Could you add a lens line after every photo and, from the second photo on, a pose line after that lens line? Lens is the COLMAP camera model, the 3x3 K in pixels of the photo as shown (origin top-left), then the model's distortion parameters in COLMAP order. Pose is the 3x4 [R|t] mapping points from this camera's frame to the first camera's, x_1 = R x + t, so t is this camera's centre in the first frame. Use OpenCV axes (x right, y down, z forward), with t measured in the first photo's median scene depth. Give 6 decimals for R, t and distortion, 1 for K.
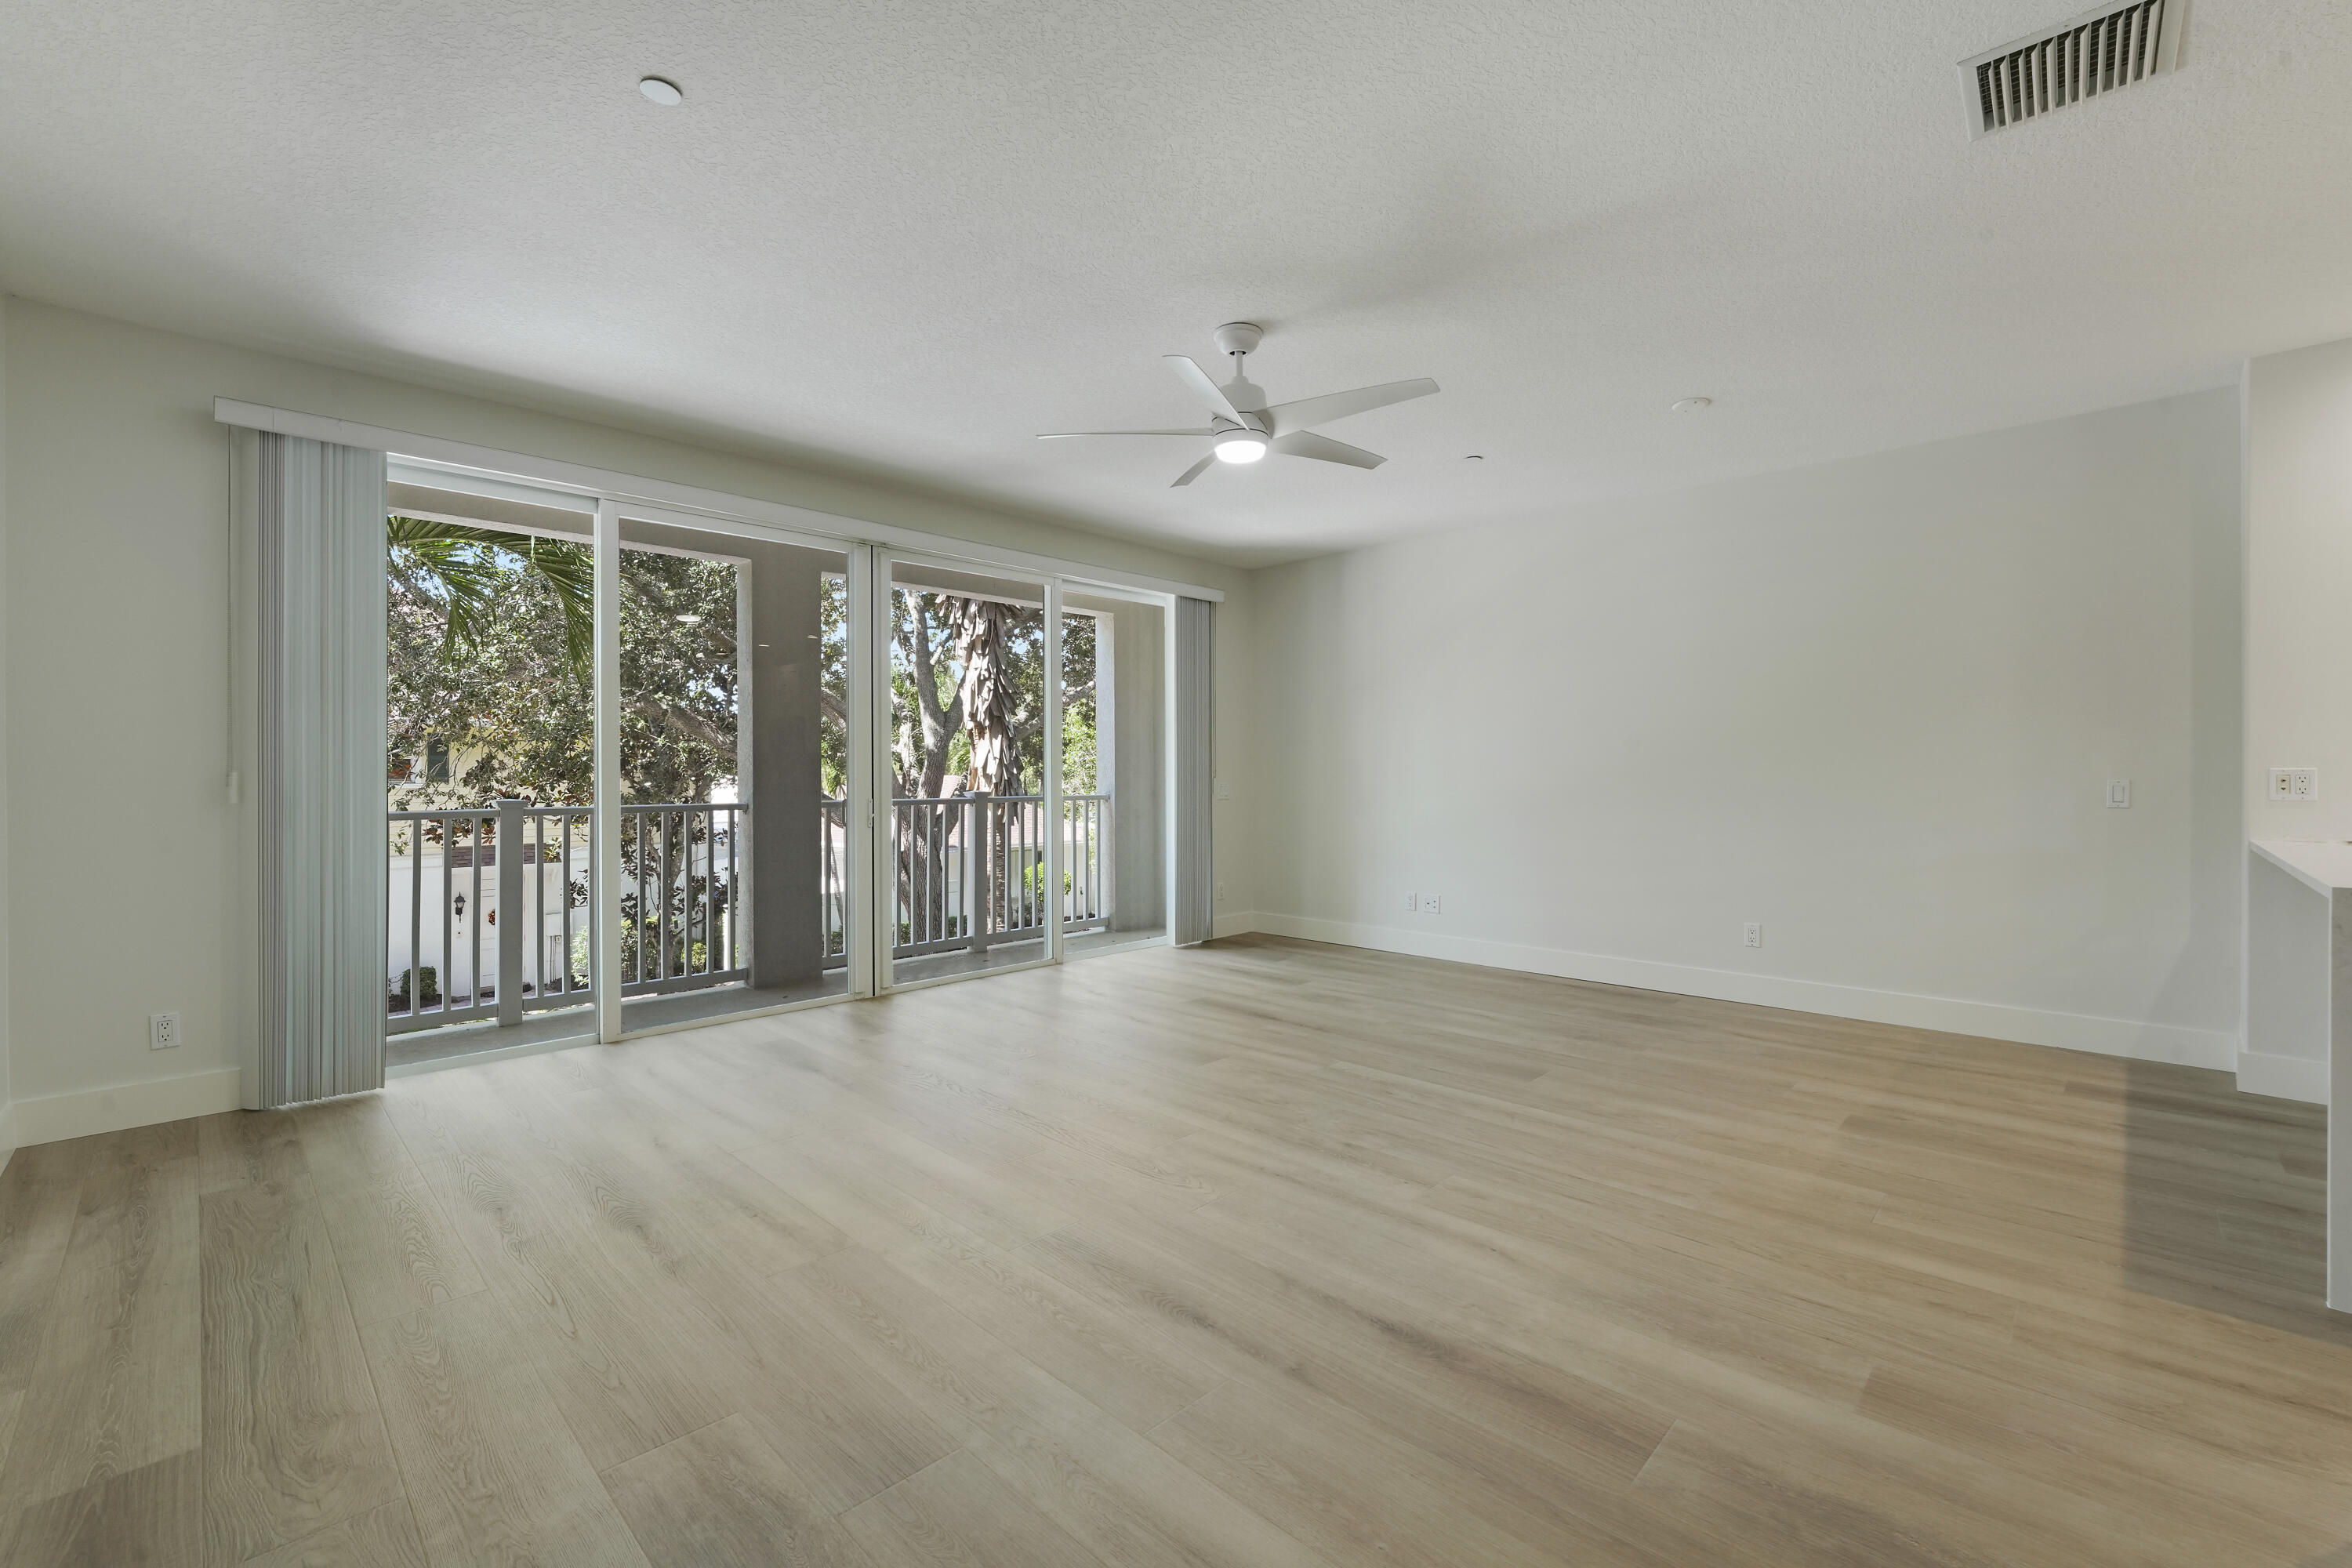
lens RADIAL K [[994.3, 0, 1105.6], [0, 994.3, 764.3], [0, 0, 1]] dist [-0.012820, 0.000118]
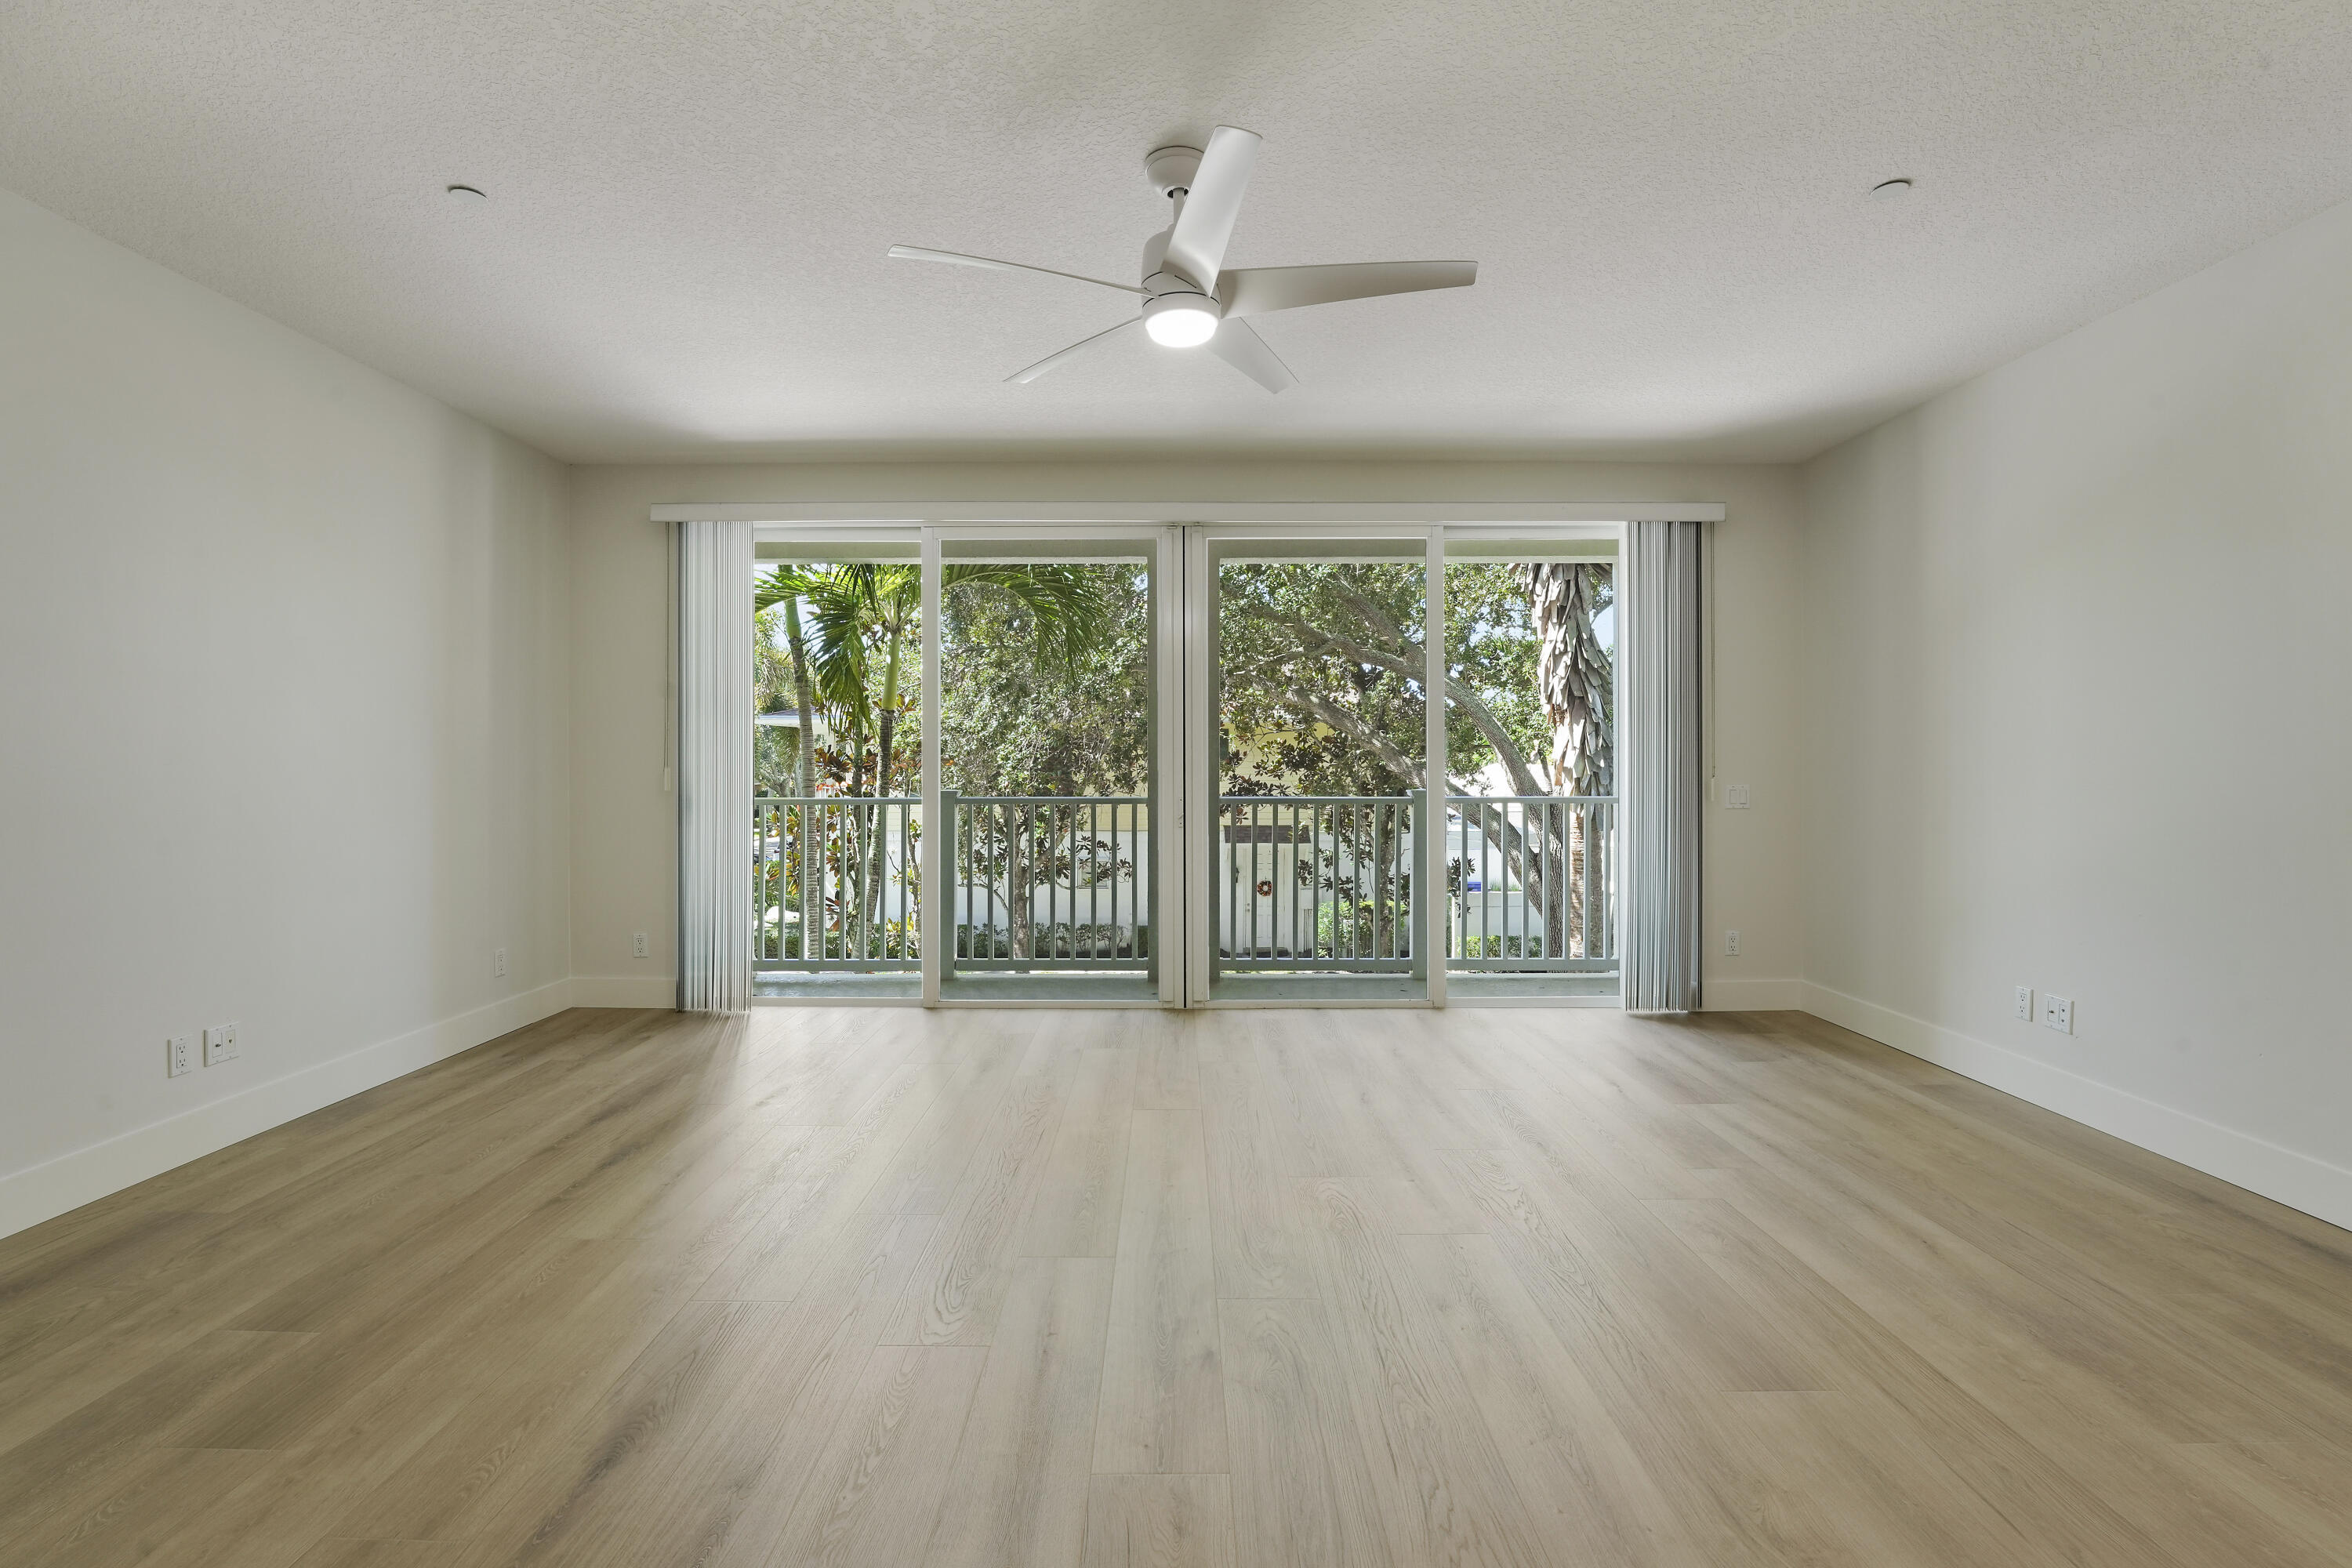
lens RADIAL K [[994.3, 0, 1105.6], [0, 994.3, 764.3], [0, 0, 1]] dist [-0.012820, 0.000118]
pose [[0.713153, 0.001689, -0.701006, 0.188069], [0.006243, 0.999942, 0.008760, -0.002420], [0.700980, -0.010624, 0.713102, 0.143390]]
